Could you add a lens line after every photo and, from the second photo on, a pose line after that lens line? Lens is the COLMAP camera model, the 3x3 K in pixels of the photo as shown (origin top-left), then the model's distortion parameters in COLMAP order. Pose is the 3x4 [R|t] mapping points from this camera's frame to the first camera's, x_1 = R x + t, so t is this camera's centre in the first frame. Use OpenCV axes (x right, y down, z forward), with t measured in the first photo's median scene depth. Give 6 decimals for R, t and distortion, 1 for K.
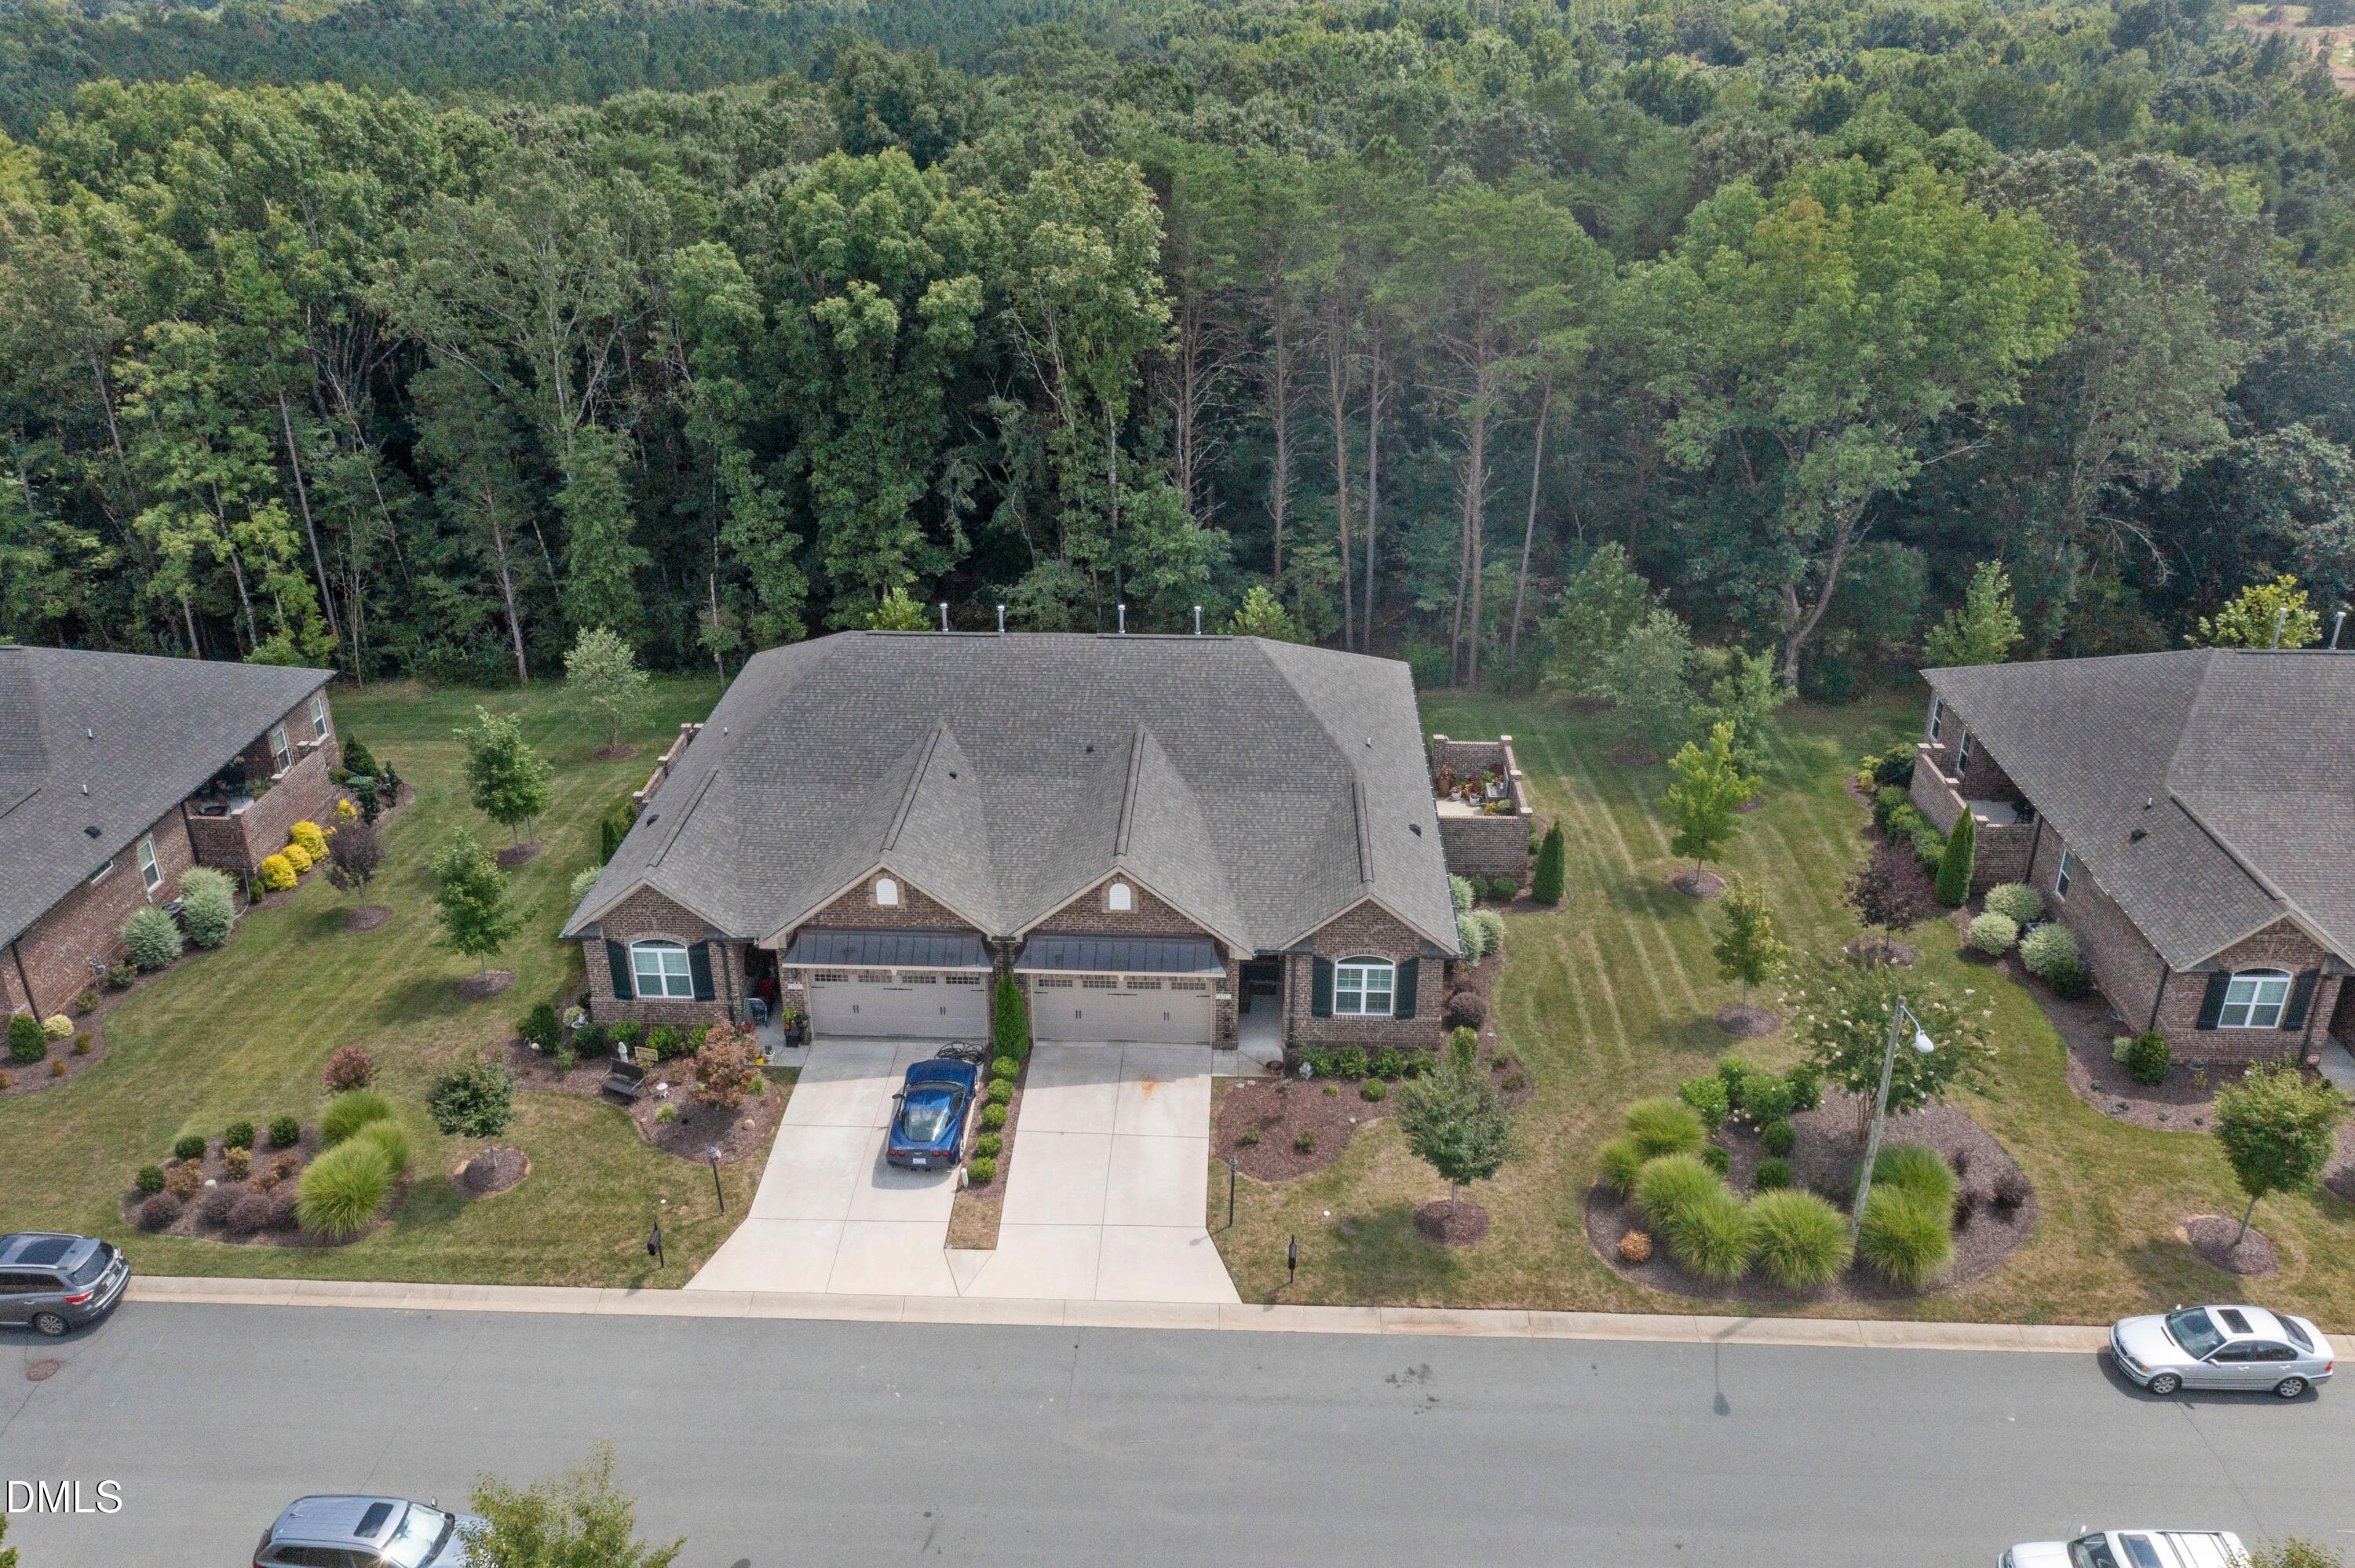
lens RADIAL K [[1816.6, 0, 1177.5], [0, 1816.6, 784.0], [0, 0, 1]] dist [-0.031055, -0.002853]
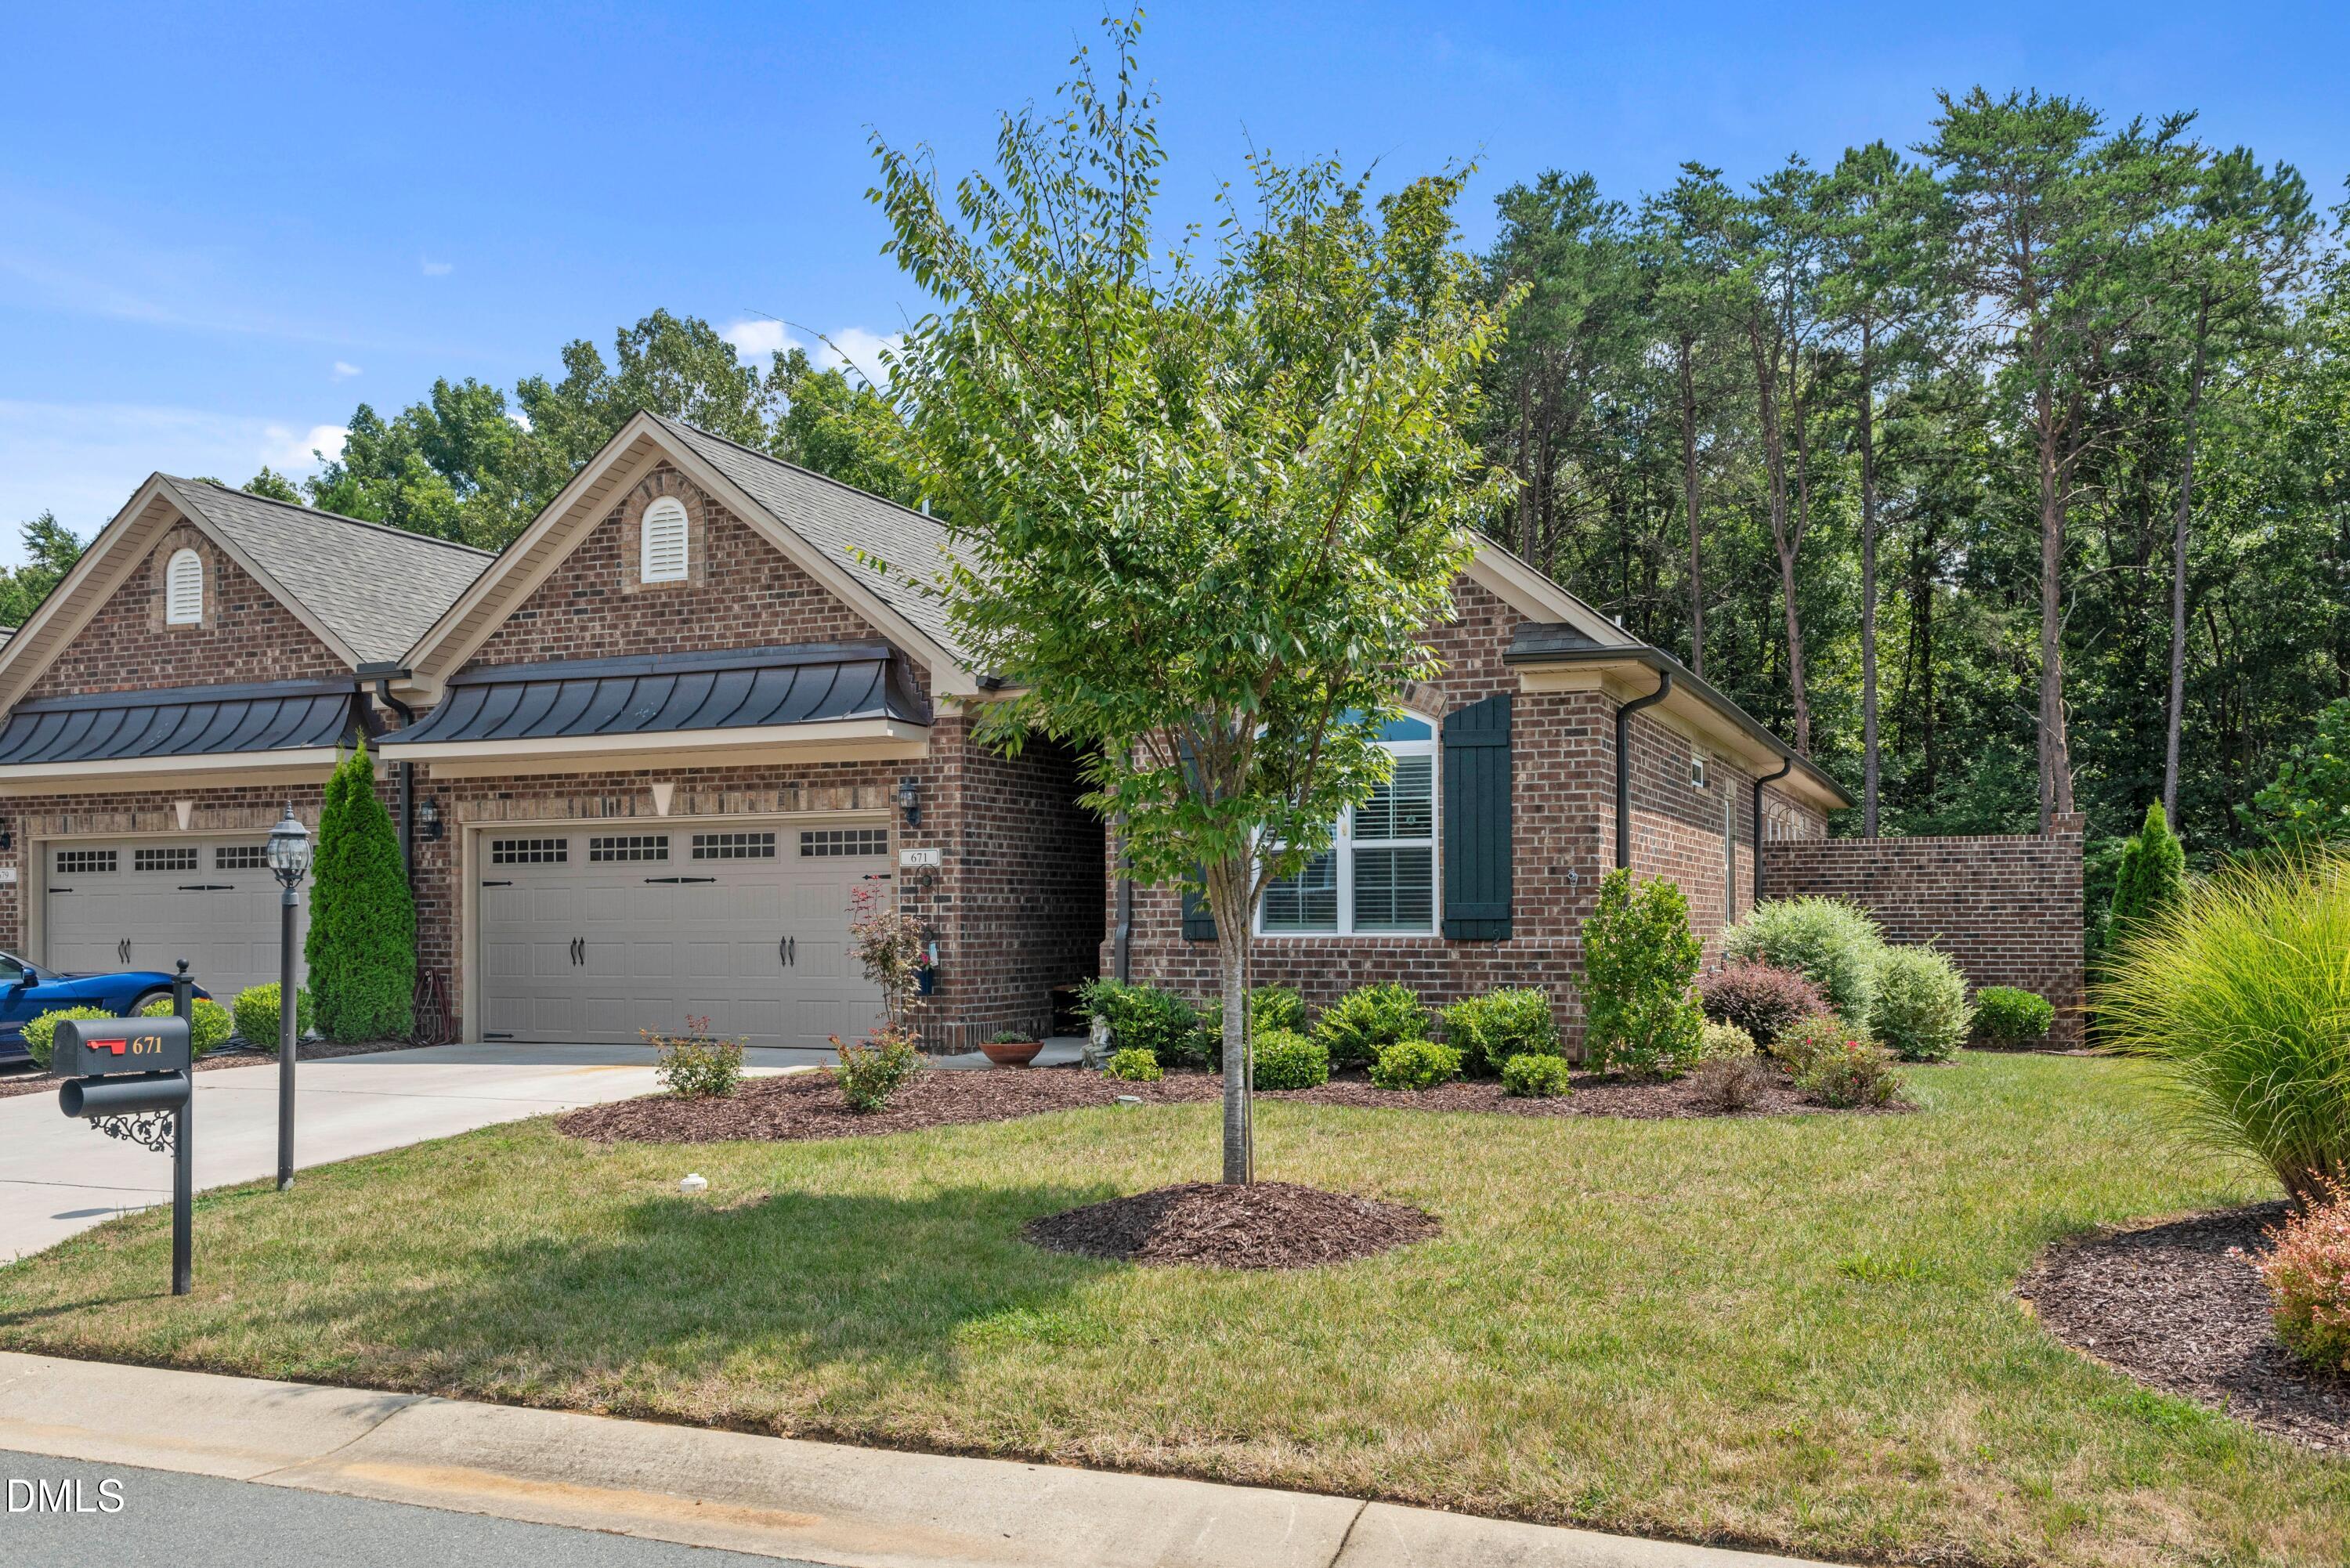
lens RADIAL K [[1930.2, 0, 1171.3], [0, 1930.2, 897.7], [0, 0, 1]] dist [0.051044, 0.000084]
pose [[0.934288, -0.004092, -0.356495, 0.194379], [-0.153923, 0.897309, -0.413695, 0.264742], [0.321579, 0.441383, 0.837716, 0.740905]]
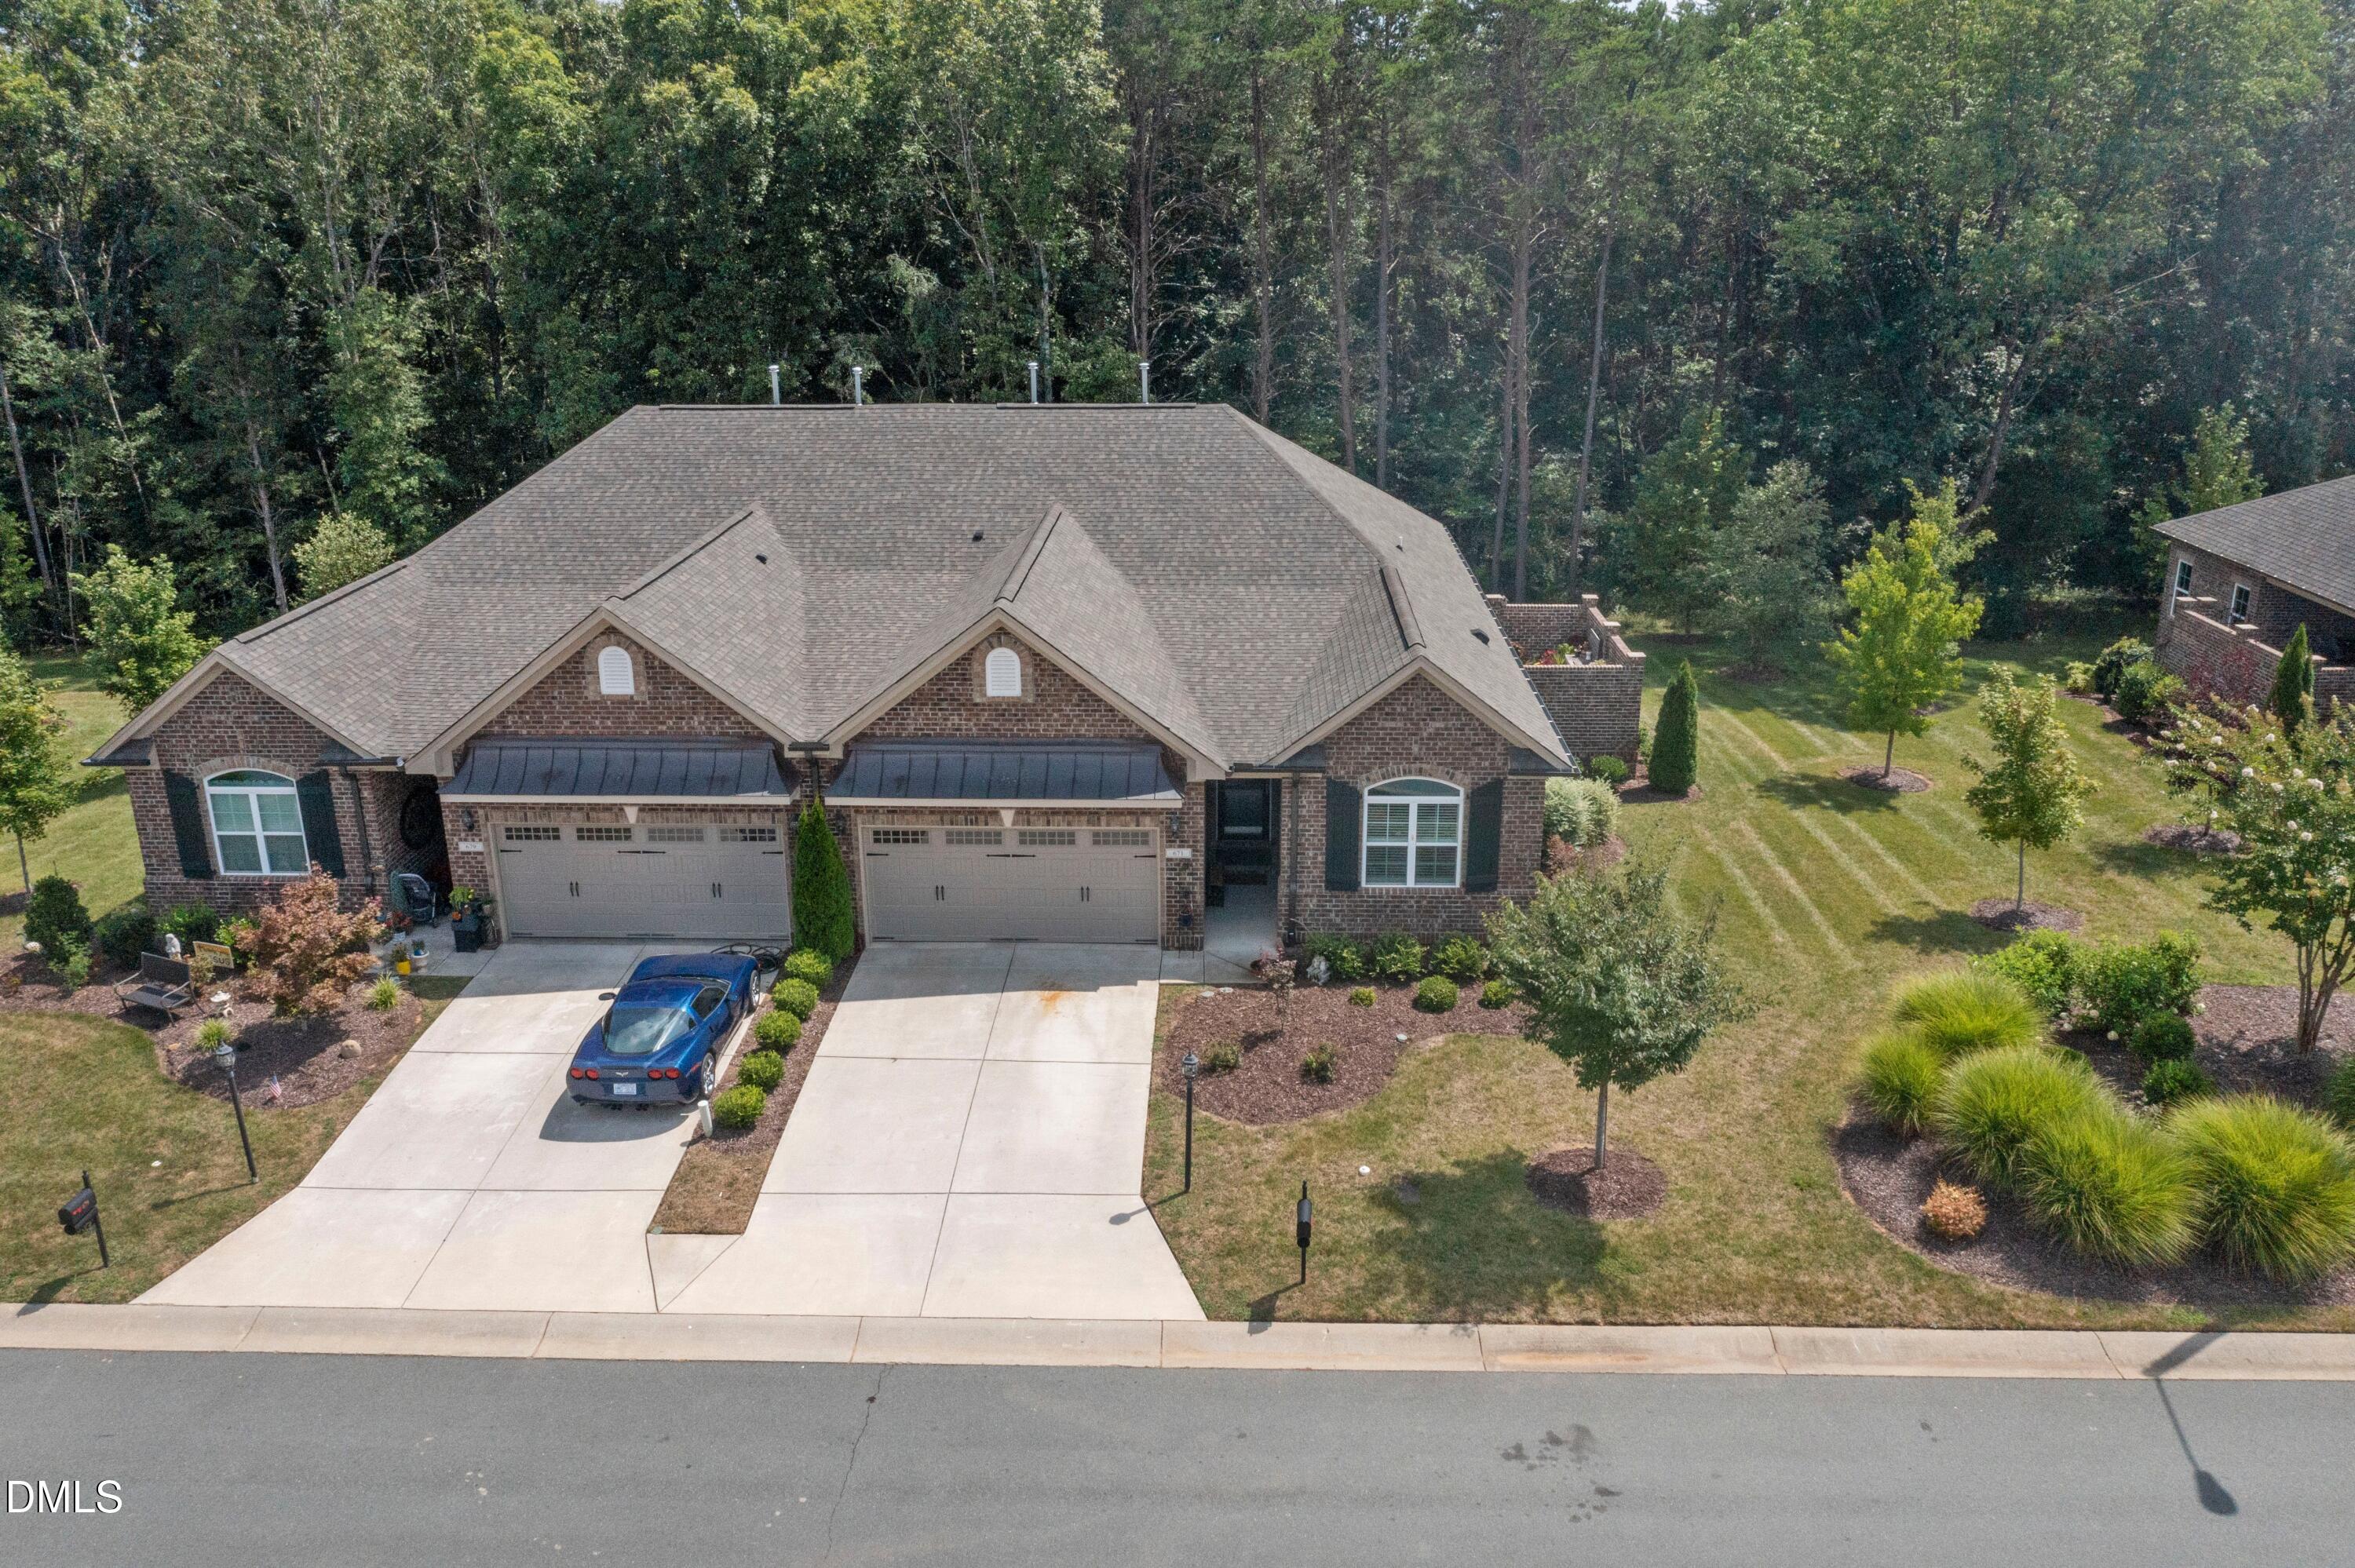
lens RADIAL K [[1828.2, 0, 1177.5], [0, 1828.2, 784.0], [0, 0, 1]] dist [-0.029182, 0.002020]
pose [[0.999955, -0.005710, 0.007565, 0.020874], [0.006581, 0.992684, -0.120563, 0.170386], [-0.006821, 0.120607, 0.992677, 0.404596]]
